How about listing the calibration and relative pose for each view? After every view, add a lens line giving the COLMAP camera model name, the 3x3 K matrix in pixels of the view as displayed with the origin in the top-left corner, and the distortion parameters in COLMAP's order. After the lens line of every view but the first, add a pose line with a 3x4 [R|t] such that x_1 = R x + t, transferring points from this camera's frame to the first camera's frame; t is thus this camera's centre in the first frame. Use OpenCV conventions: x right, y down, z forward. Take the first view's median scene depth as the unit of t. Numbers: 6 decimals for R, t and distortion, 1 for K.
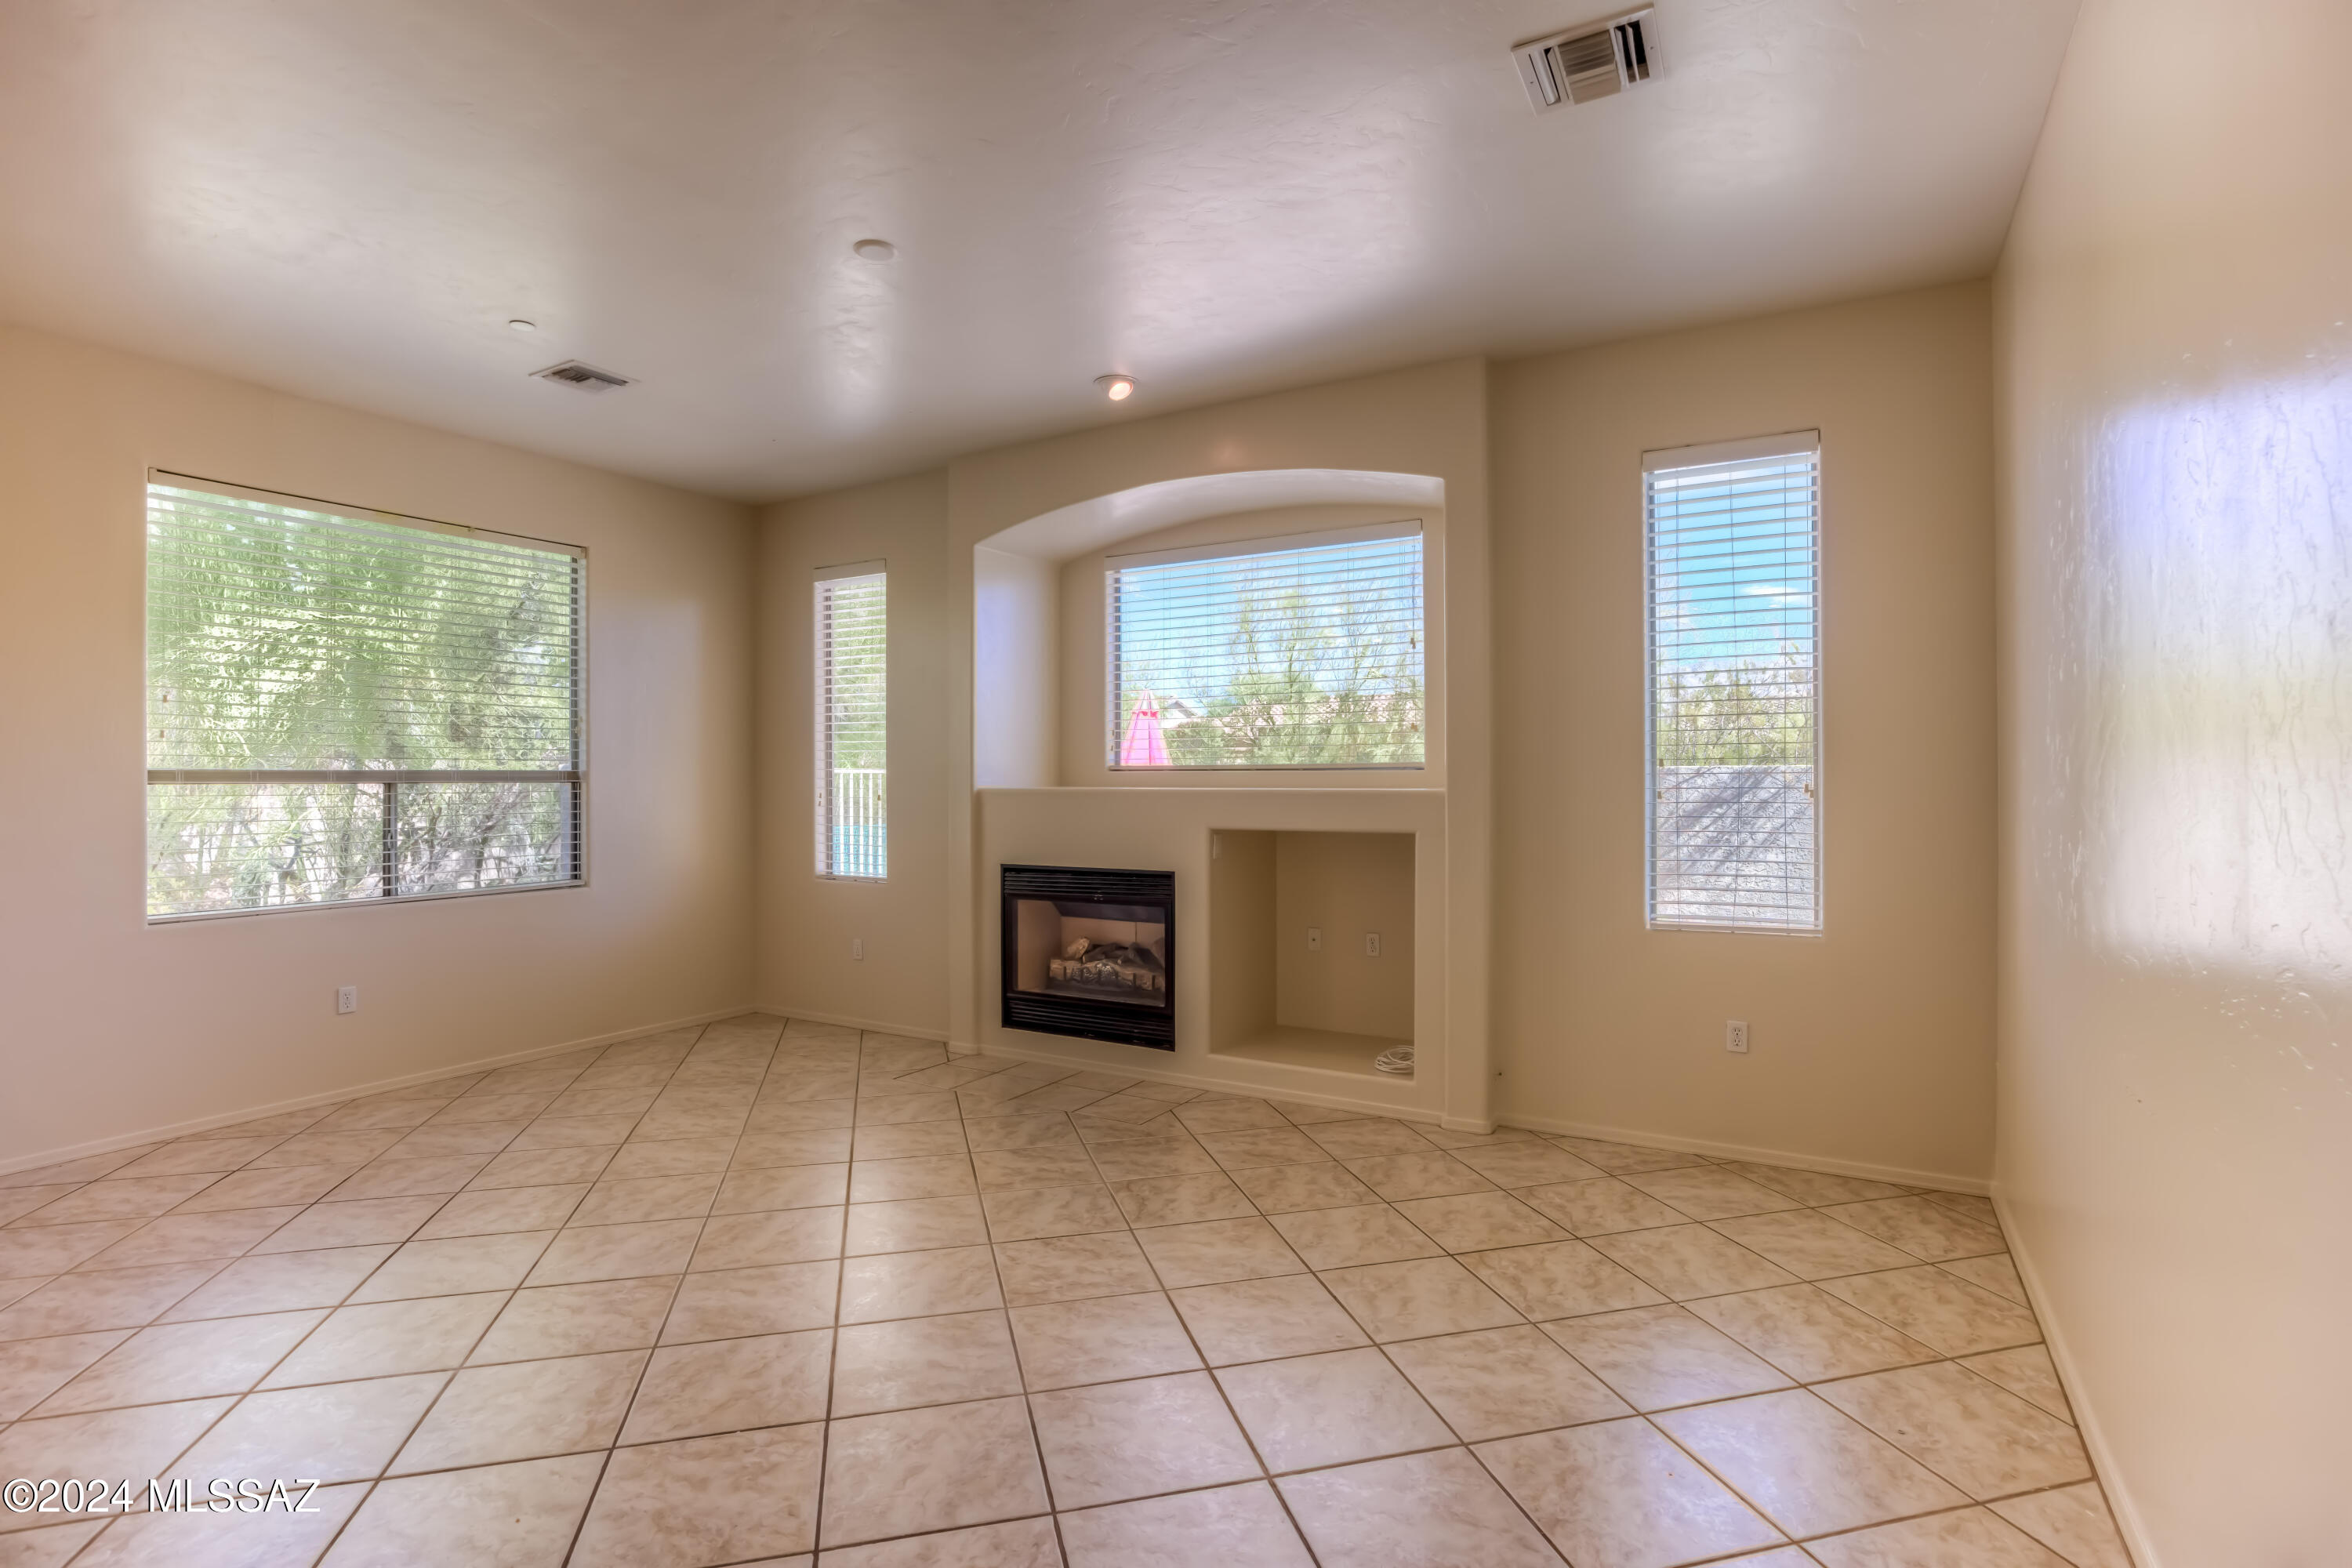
lens RADIAL K [[1146.6, 0, 1166.7], [0, 1146.6, 778.8], [0, 0, 1]] dist [-0.008069, 0.002438]
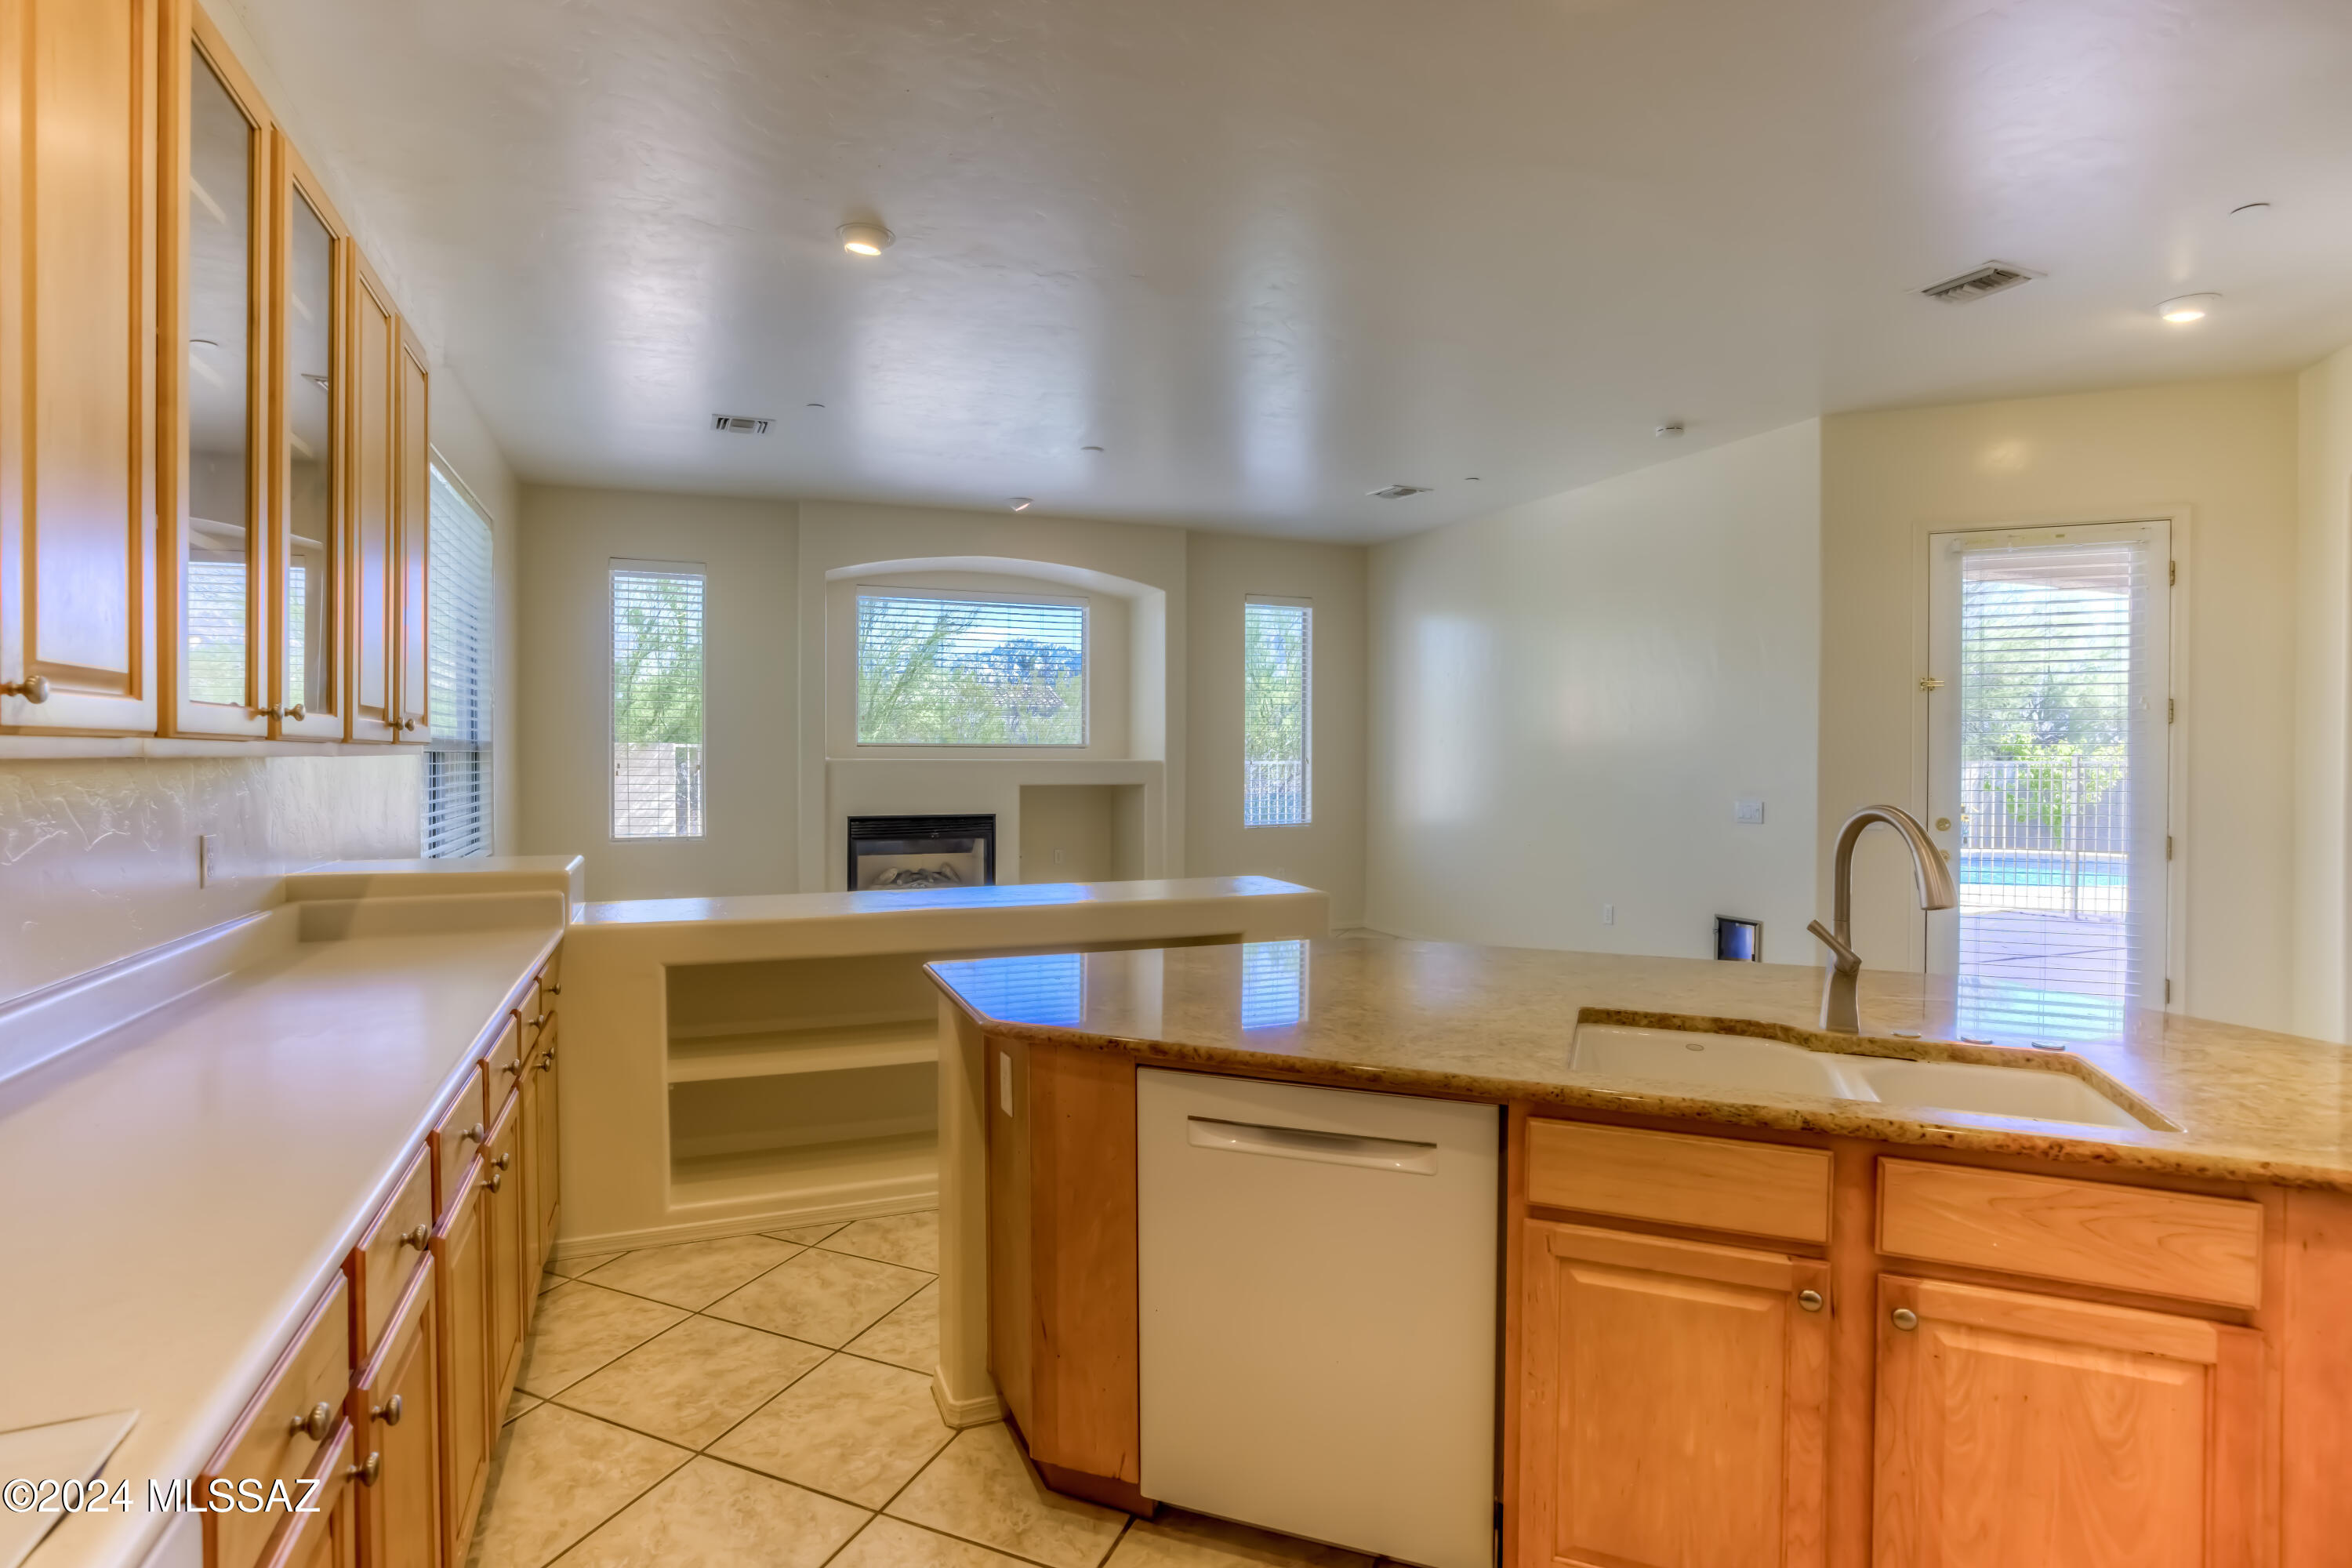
lens RADIAL K [[1146.6, 0, 1161.7], [0, 1146.6, 774.8], [0, 0, 1]] dist [-0.008069, 0.002438]
pose [[0.613061, -0.009821, 0.789975, -1.050251], [-0.007073, 0.999814, 0.017919, -0.000170], [-0.790004, -0.016573, 0.612878, -0.108012]]
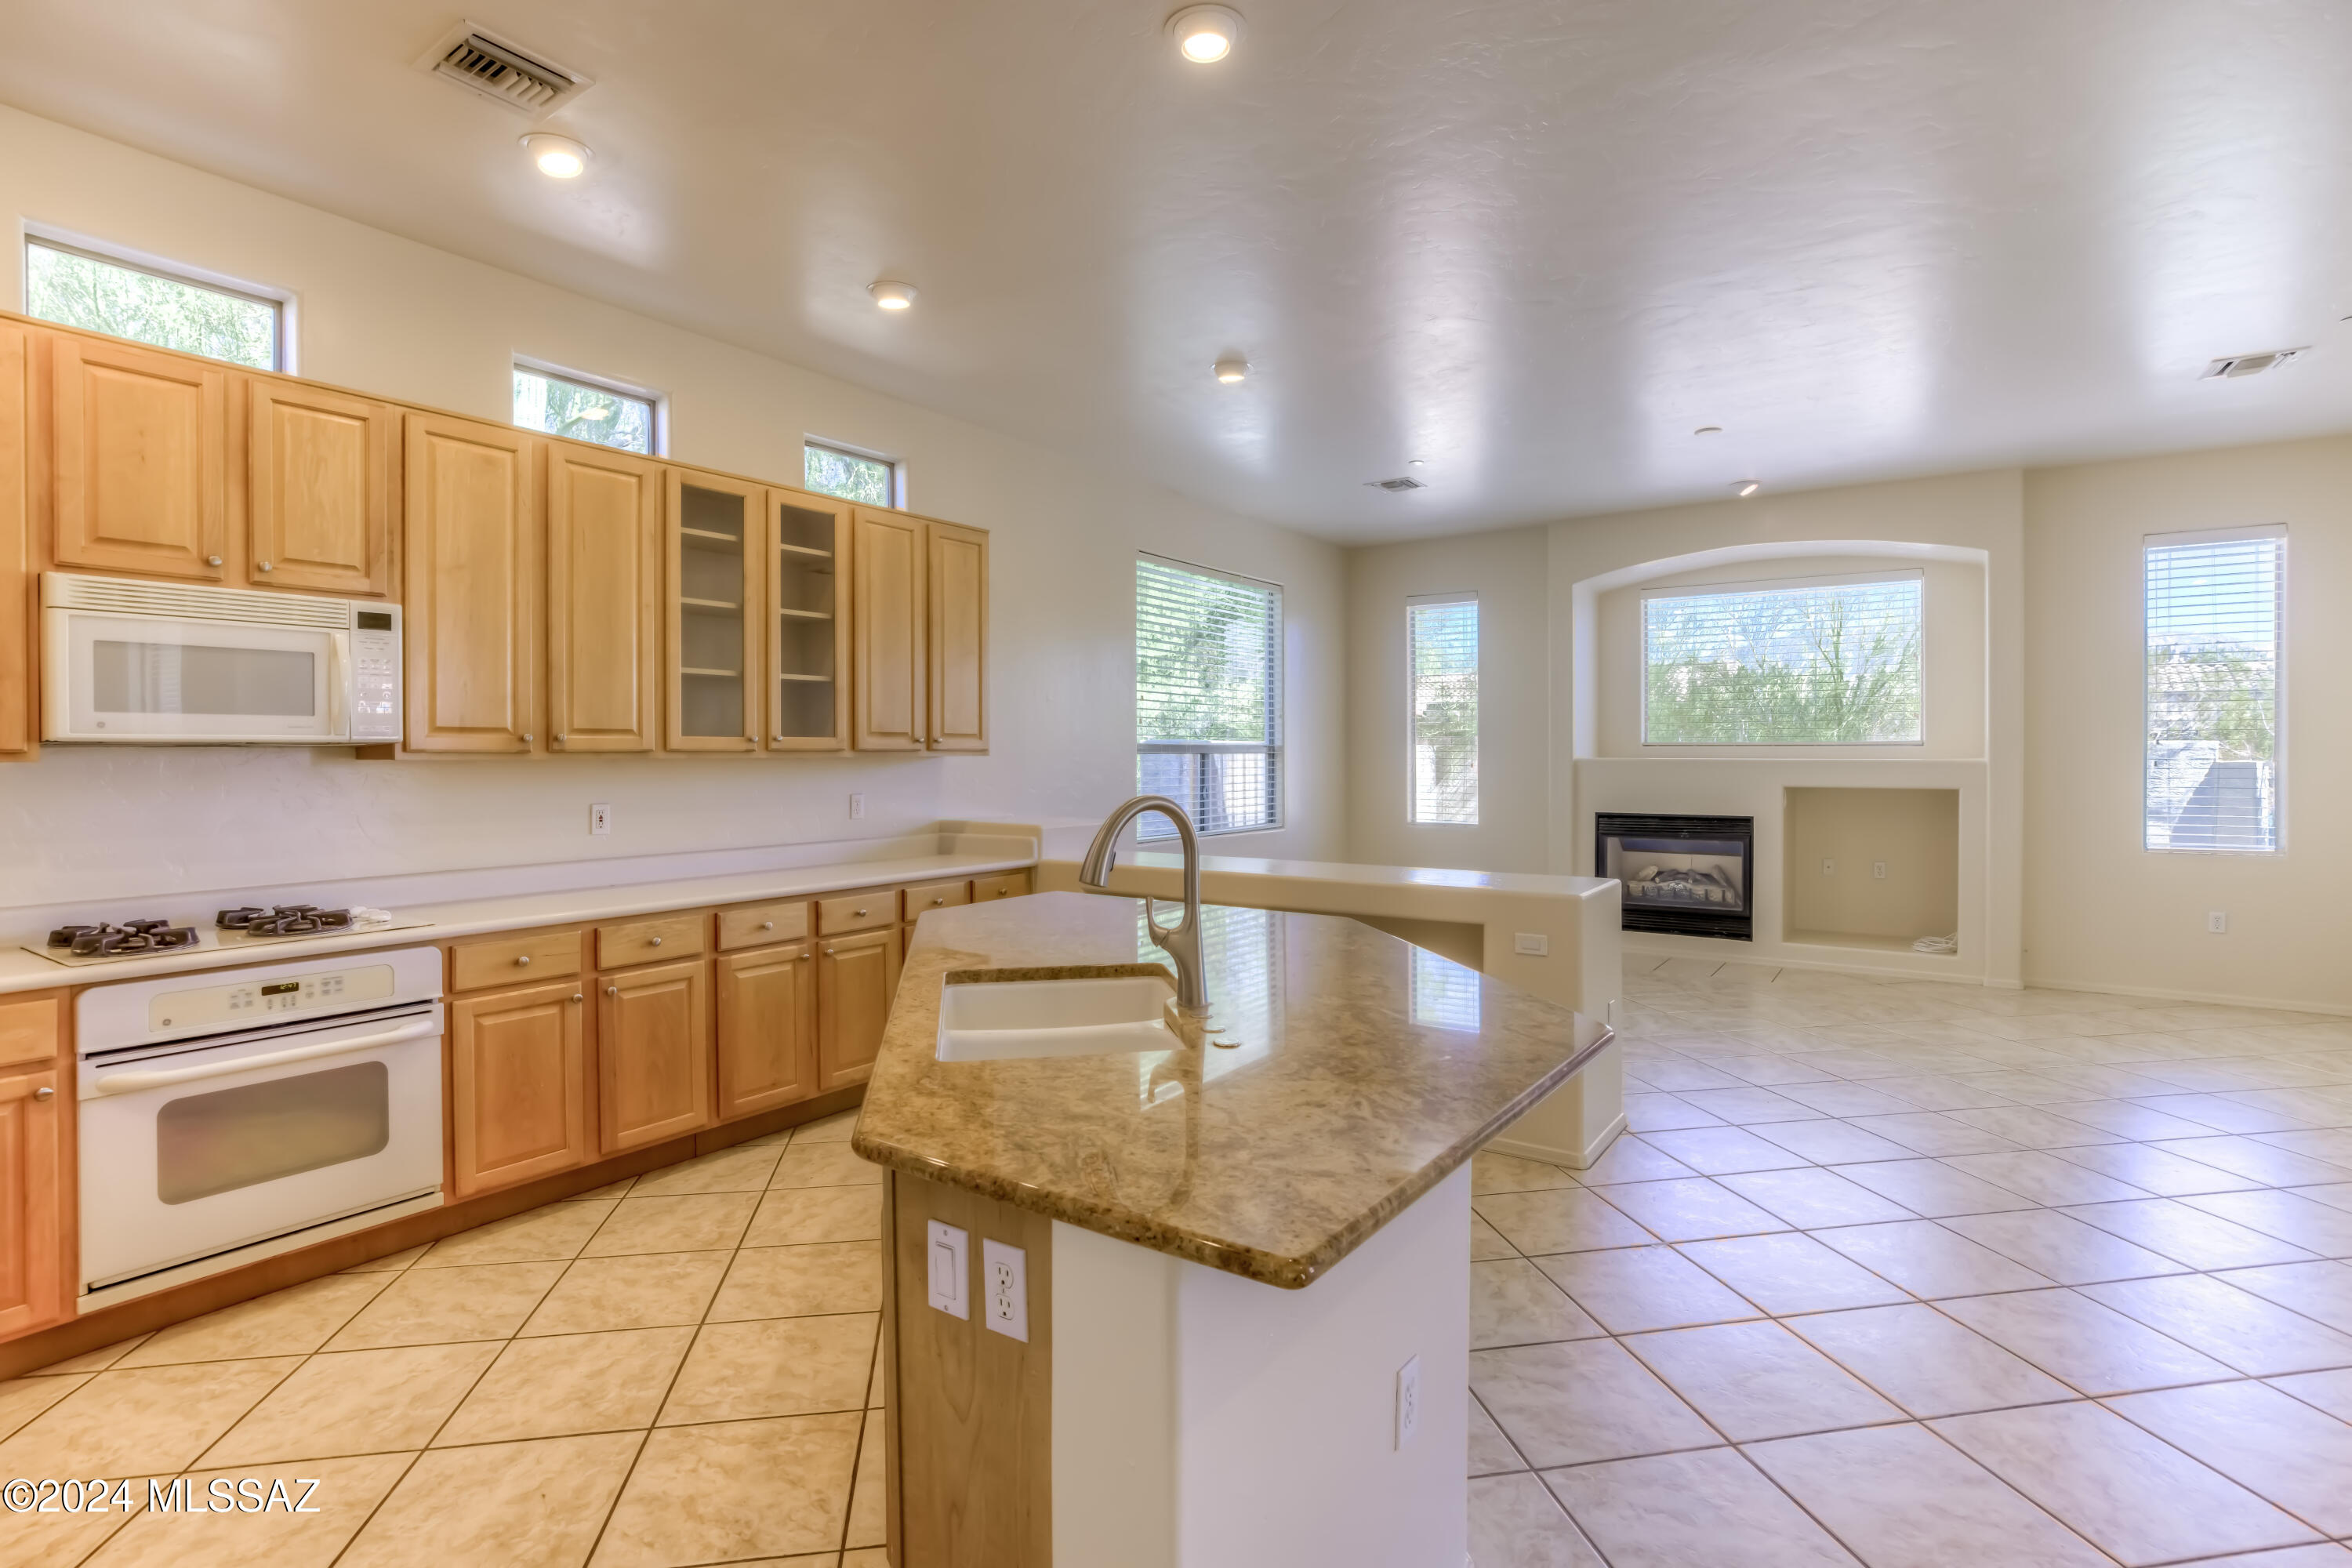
lens RADIAL K [[1146.6, 0, 1184.5], [0, 1146.6, 760.1], [0, 0, 1]] dist [-0.008069, 0.002438]
pose [[0.997980, 0.002949, -0.063460, -0.604707], [-0.002560, 0.999977, 0.006215, 0.003192], [0.063476, -0.006040, 0.997965, -0.467500]]
